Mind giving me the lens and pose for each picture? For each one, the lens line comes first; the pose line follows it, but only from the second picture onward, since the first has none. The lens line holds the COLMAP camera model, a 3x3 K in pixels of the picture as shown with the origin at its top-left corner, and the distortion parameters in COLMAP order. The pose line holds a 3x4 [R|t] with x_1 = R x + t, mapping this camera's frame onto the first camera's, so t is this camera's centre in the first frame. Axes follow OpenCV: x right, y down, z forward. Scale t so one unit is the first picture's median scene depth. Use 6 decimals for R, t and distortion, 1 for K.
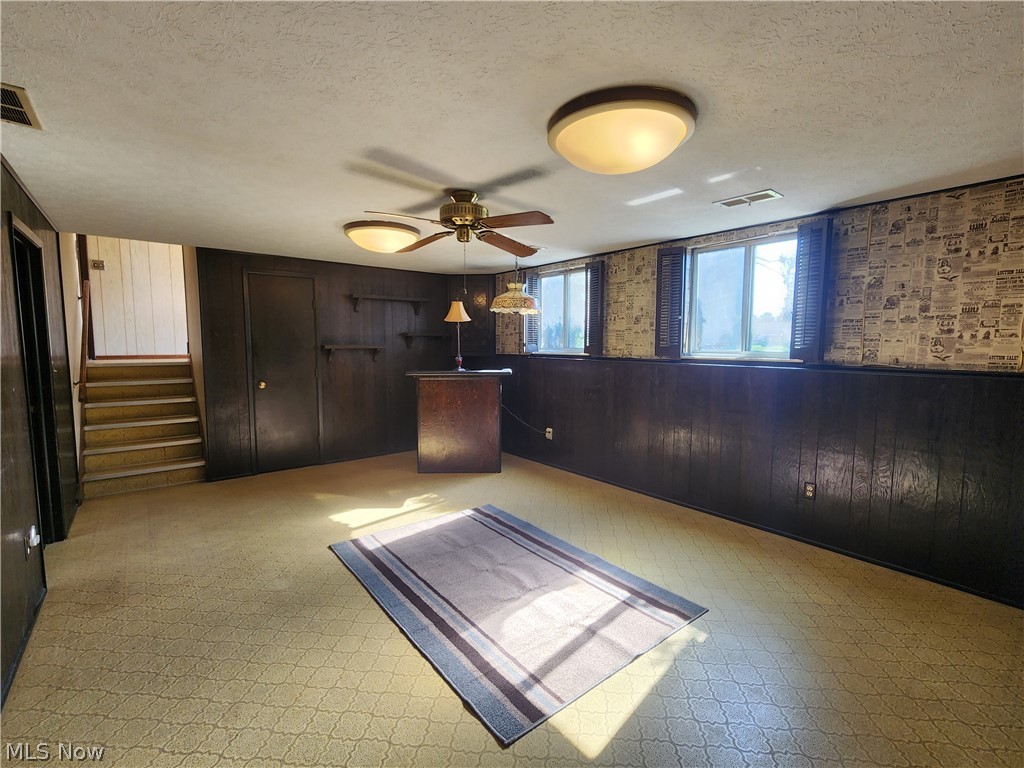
lens RADIAL K [[463.7, 0, 512.0], [0, 463.7, 384.0], [0, 0, 1]] dist [-0.004138, 0.004994]
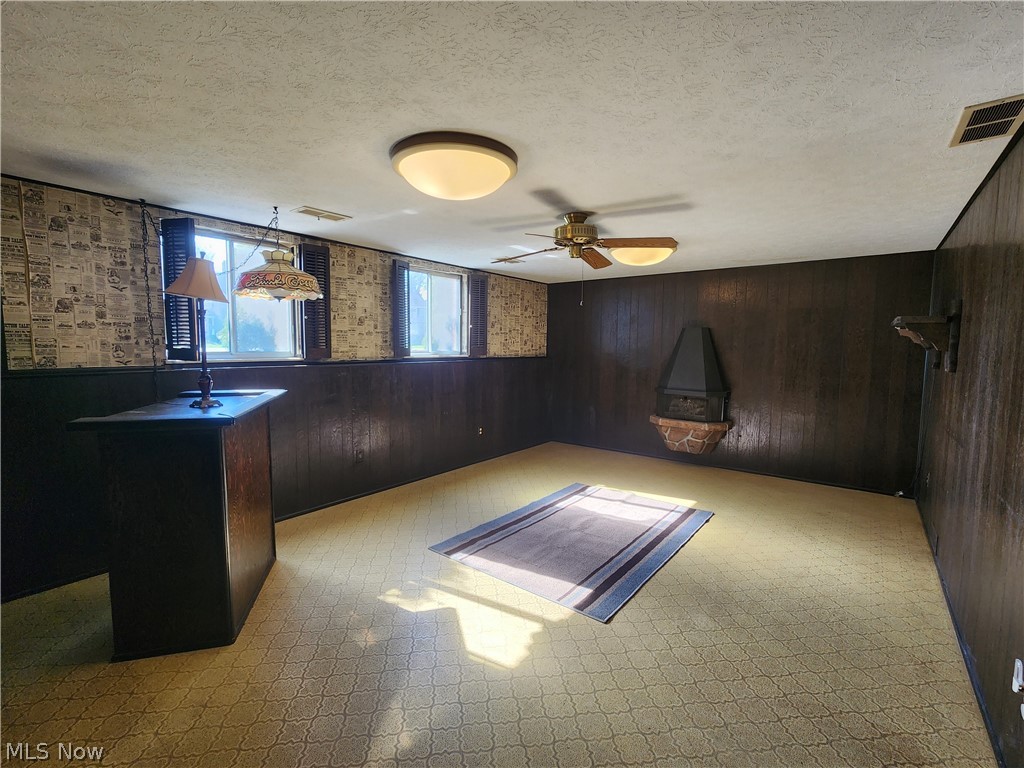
lens RADIAL K [[463.7, 0, 512.0], [0, 463.7, 384.0], [0, 0, 1]] dist [-0.004138, 0.004994]
pose [[-0.240199, -0.073589, 0.967930, -0.778678], [0.092002, 0.990908, 0.098167, -0.076011], [-0.966354, 0.112631, -0.231244, 0.960733]]
